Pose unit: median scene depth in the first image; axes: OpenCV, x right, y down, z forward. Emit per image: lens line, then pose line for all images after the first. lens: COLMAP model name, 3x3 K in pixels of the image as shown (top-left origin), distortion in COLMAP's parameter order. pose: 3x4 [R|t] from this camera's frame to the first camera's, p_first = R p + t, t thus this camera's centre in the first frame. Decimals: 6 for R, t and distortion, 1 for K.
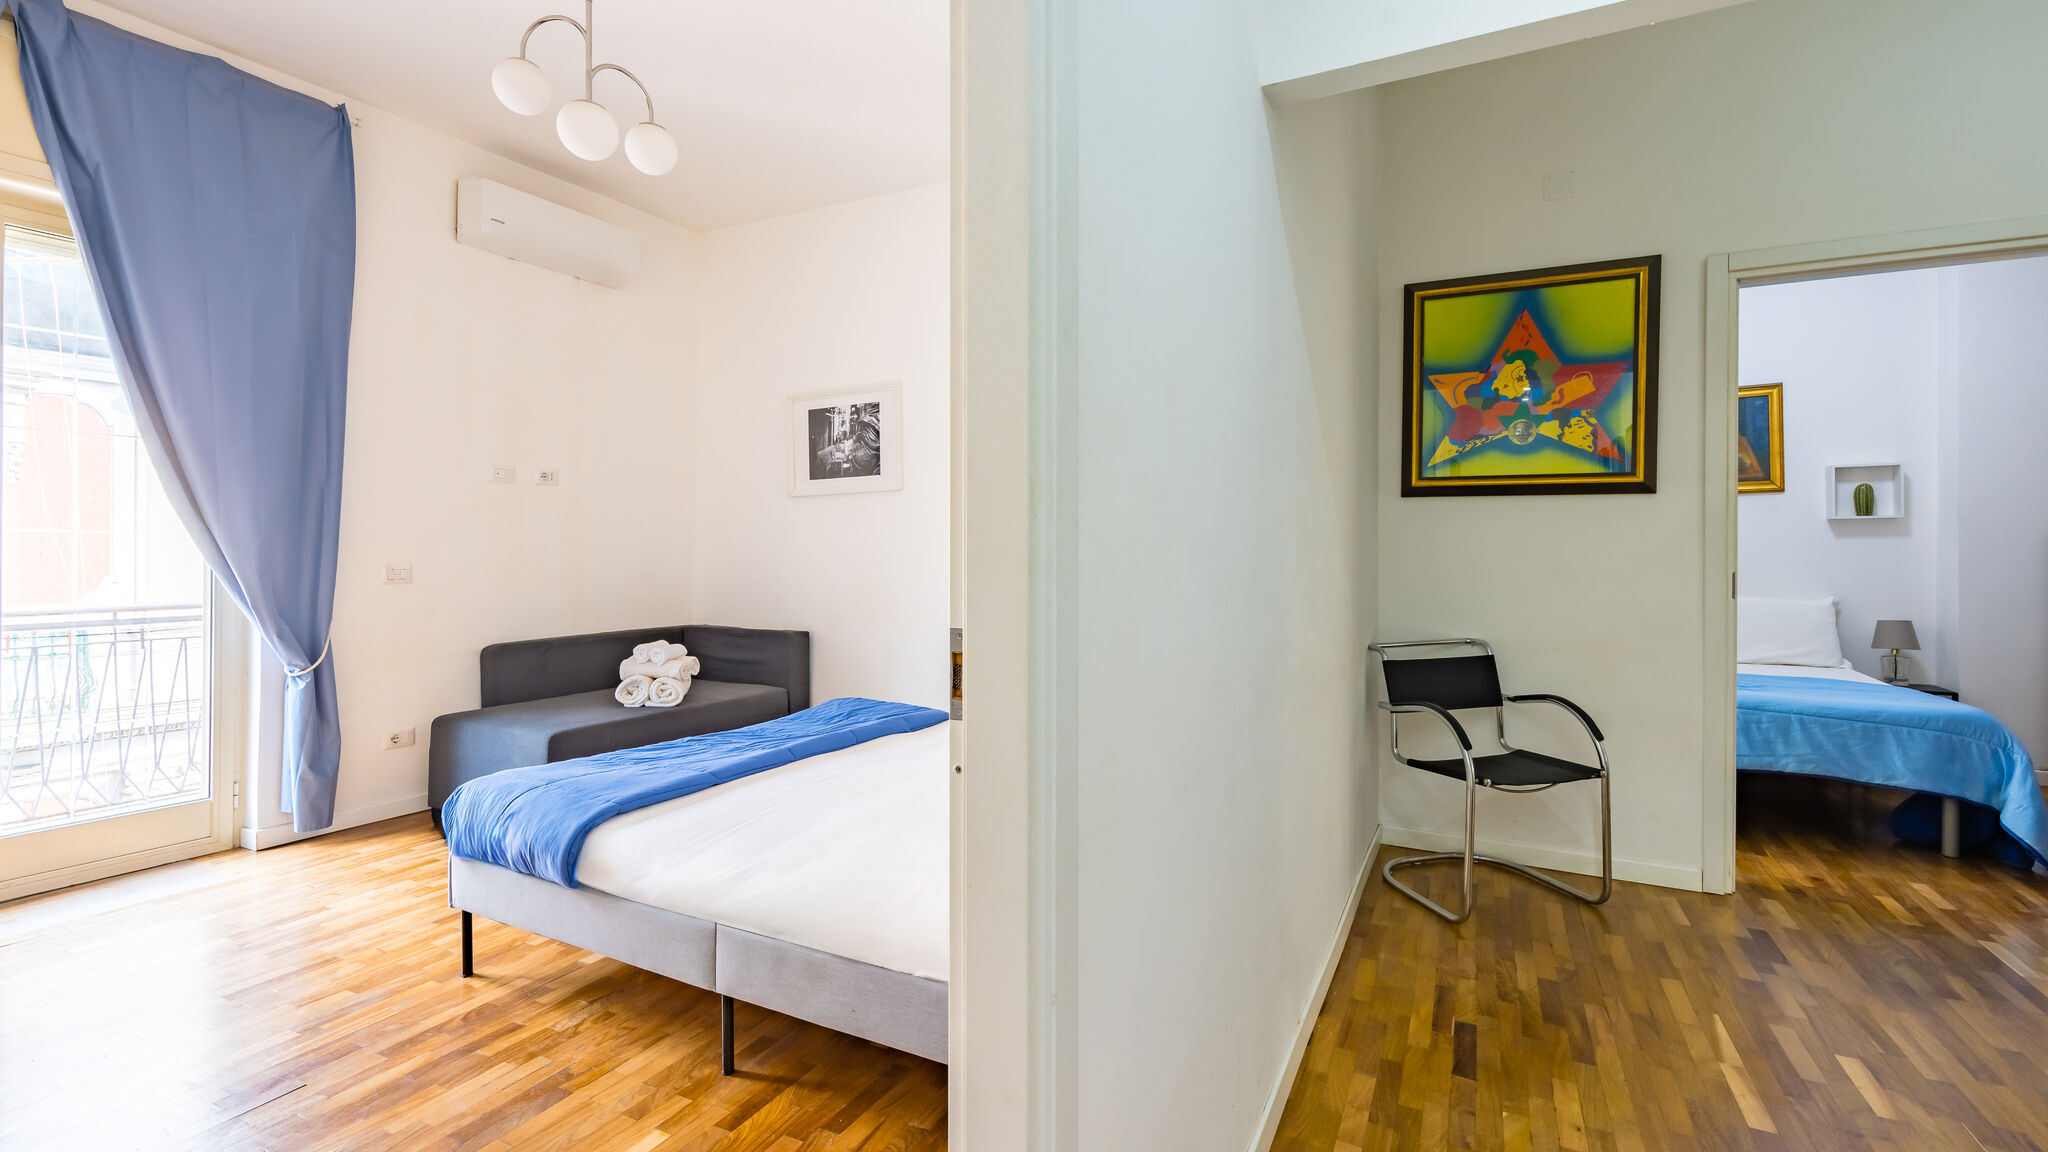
lens RADIAL K [[840.2, 0, 1066.3], [0, 840.2, 536.0], [0, 0, 1]] dist [0.000194, -0.000592]
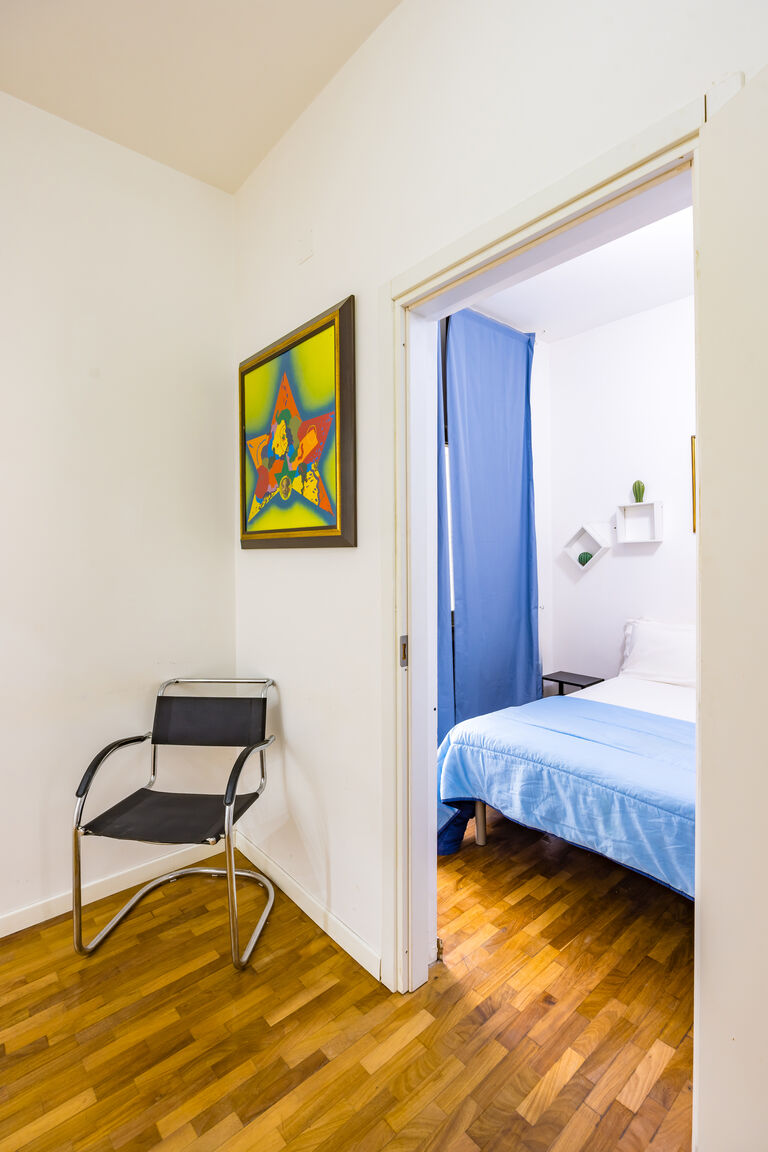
lens RADIAL K [[518.6, 0, 398.9], [0, 518.6, 554.3], [0, 0, 1]] dist [-0.007182, 0.000950]
pose [[0.932019, -0.008385, -0.362313, 0.876452], [0.008955, 0.999960, -0.000107, -0.037969], [0.362299, -0.003145, 0.932057, 0.429754]]
